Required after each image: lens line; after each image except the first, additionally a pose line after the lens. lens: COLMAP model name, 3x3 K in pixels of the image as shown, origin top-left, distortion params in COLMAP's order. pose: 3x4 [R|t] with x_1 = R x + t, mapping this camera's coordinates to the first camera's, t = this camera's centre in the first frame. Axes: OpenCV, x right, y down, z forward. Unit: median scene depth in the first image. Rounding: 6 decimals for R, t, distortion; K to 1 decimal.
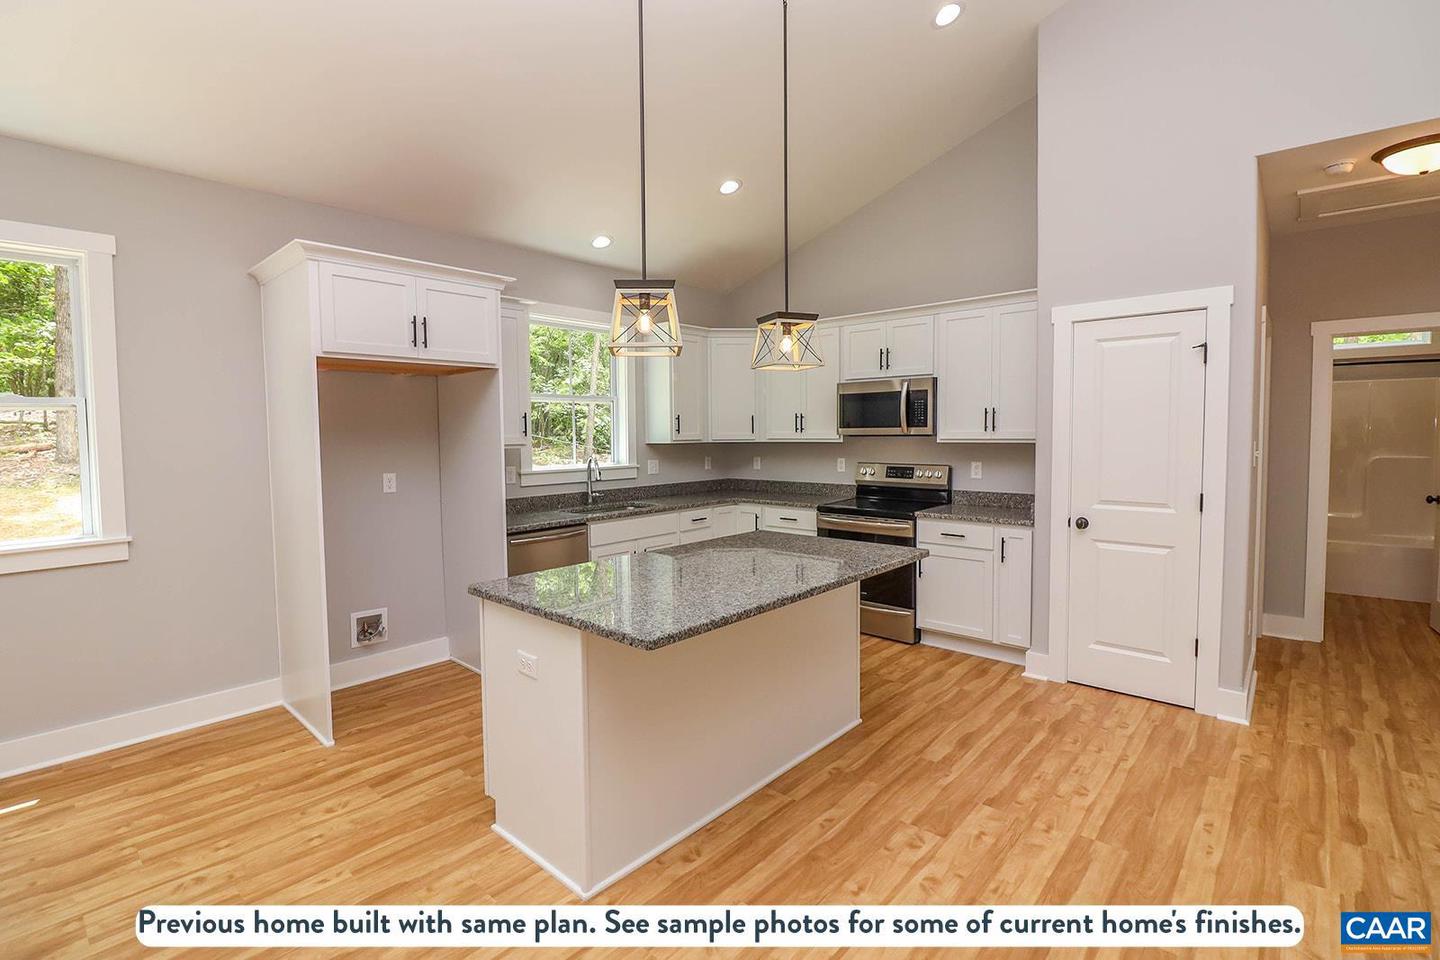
lens RADIAL K [[658.9, 0, 721.0], [0, 658.9, 466.8], [0, 0, 1]] dist [0.000480, -0.013515]
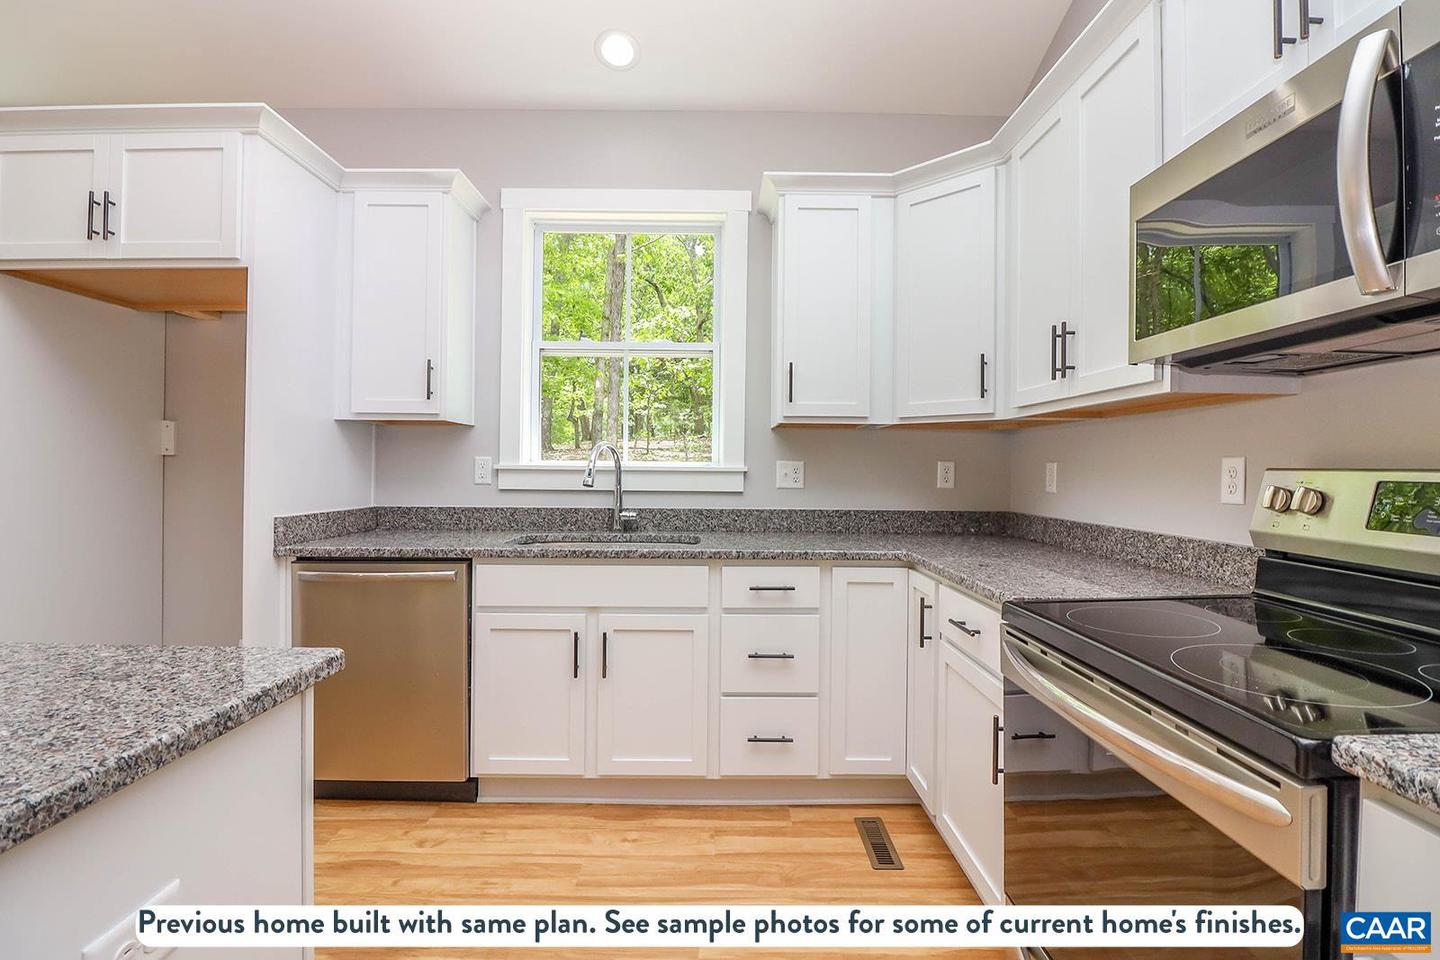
lens RADIAL K [[658.9, 0, 721.0], [0, 658.9, 466.8], [0, 0, 1]] dist [0.000480, -0.013515]
pose [[0.672601, 0.013862, -0.739876, 0.270751], [-0.051326, 0.998291, -0.027955, 0.012610], [0.738223, 0.056778, 0.672163, 0.683373]]
